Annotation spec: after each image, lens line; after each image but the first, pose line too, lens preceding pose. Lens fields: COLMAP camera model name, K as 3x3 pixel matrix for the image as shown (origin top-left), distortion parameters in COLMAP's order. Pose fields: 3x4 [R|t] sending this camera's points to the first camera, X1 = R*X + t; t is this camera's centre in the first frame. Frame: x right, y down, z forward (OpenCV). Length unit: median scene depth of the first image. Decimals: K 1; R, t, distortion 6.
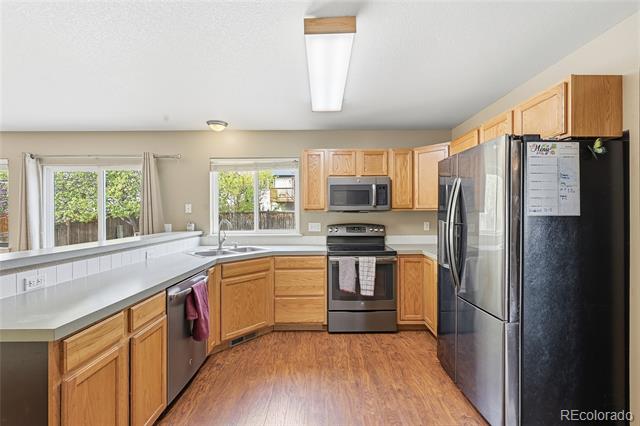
lens RADIAL K [[284.1, 0, 320.2], [0, 284.1, 211.9], [0, 0, 1]] dist [0.003542, -0.000217]
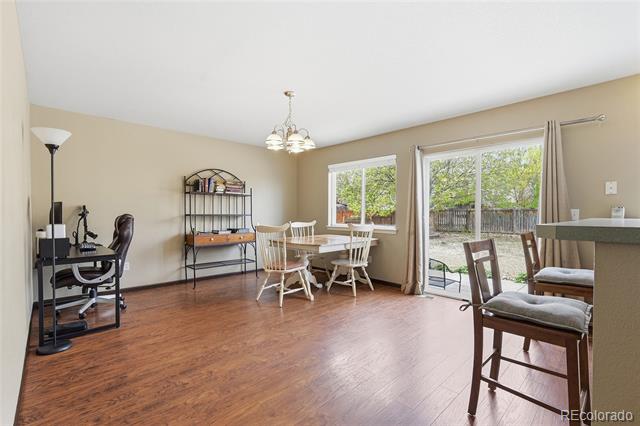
lens RADIAL K [[284.1, 0, 320.0], [0, 284.1, 216.6], [0, 0, 1]] dist [0.003542, -0.000217]
pose [[0.690292, 0.018119, -0.723304, -0.581119], [-0.006974, 0.999807, 0.018390, 0.069031], [0.723497, -0.007650, 0.690285, -0.056679]]
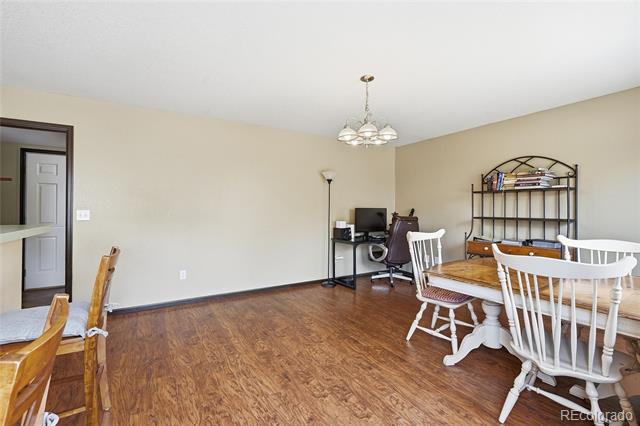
lens RADIAL K [[284.1, 0, 325.5], [0, 284.1, 209.5], [0, 0, 1]] dist [0.003542, -0.000217]
pose [[-0.841221, 0.002645, -0.540685, -0.828895], [0.002587, 0.999996, 0.000868, 0.050298], [0.540686, -0.000669, -0.841225, 1.242949]]
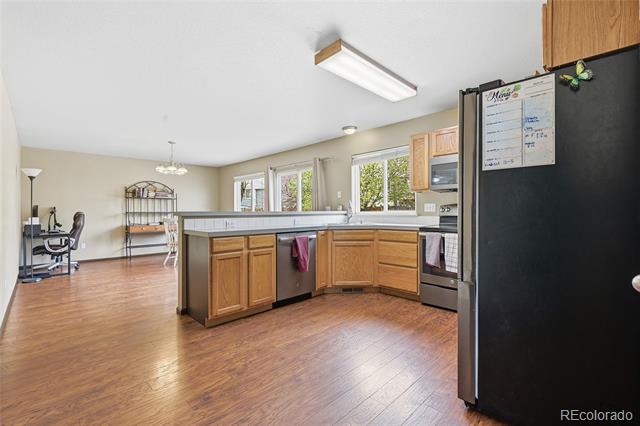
lens RADIAL K [[284.1, 0, 322.0], [0, 284.1, 209.0], [0, 0, 1]] dist [0.003542, -0.000217]
pose [[0.704998, -0.004891, -0.709192, 0.564110], [0.003431, 0.999988, -0.003486, 0.077869], [0.709201, 0.000025, 0.705007, -0.019598]]
